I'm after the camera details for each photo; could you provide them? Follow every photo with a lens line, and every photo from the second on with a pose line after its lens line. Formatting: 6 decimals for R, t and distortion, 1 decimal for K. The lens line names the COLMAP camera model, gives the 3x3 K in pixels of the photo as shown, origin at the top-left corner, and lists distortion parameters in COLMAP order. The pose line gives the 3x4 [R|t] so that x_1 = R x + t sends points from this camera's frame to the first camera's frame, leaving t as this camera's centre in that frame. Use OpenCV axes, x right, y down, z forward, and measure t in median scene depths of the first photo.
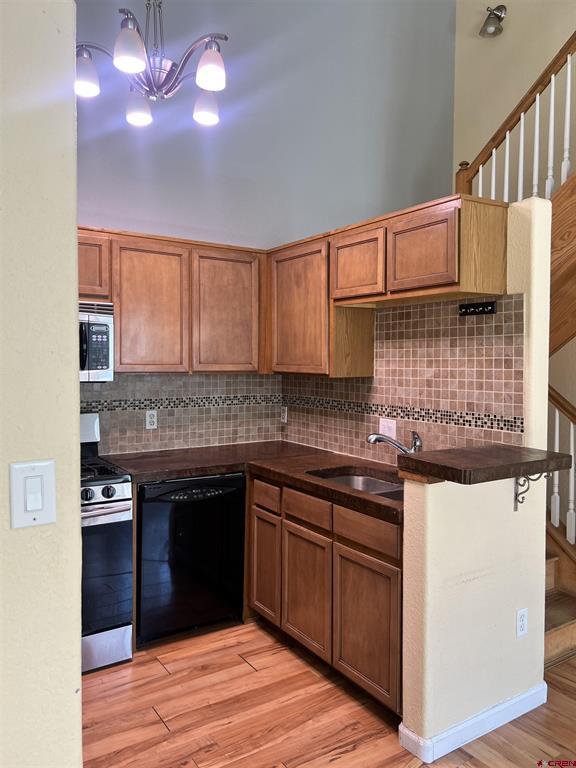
lens RADIAL K [[581.6, 0, 279.9], [0, 581.6, 384.4], [0, 0, 1]] dist [0.096600, -0.115633]
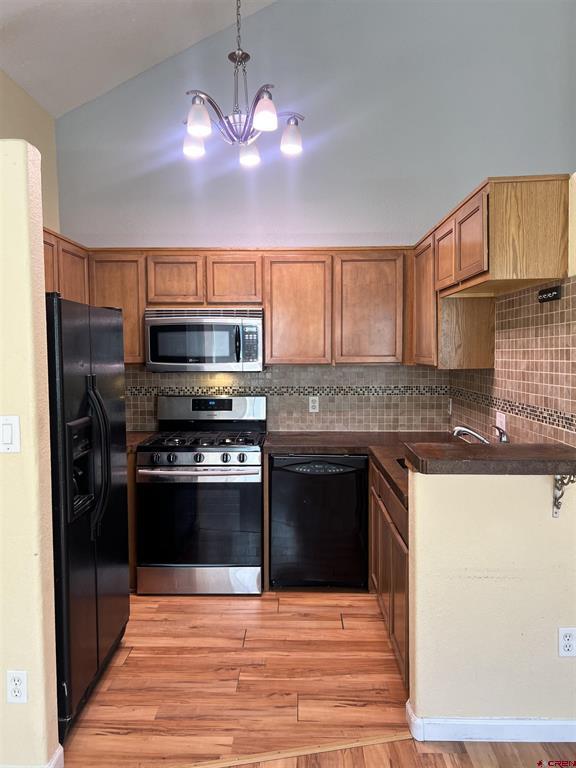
lens RADIAL K [[581.6, 0, 279.9], [0, 581.6, 384.4], [0, 0, 1]] dist [0.096600, -0.115633]
pose [[0.822309, 0.021609, -0.568631, 0.434769], [-0.013047, 0.999732, 0.019123, -0.001223], [0.568892, -0.008306, 0.822370, 0.008900]]
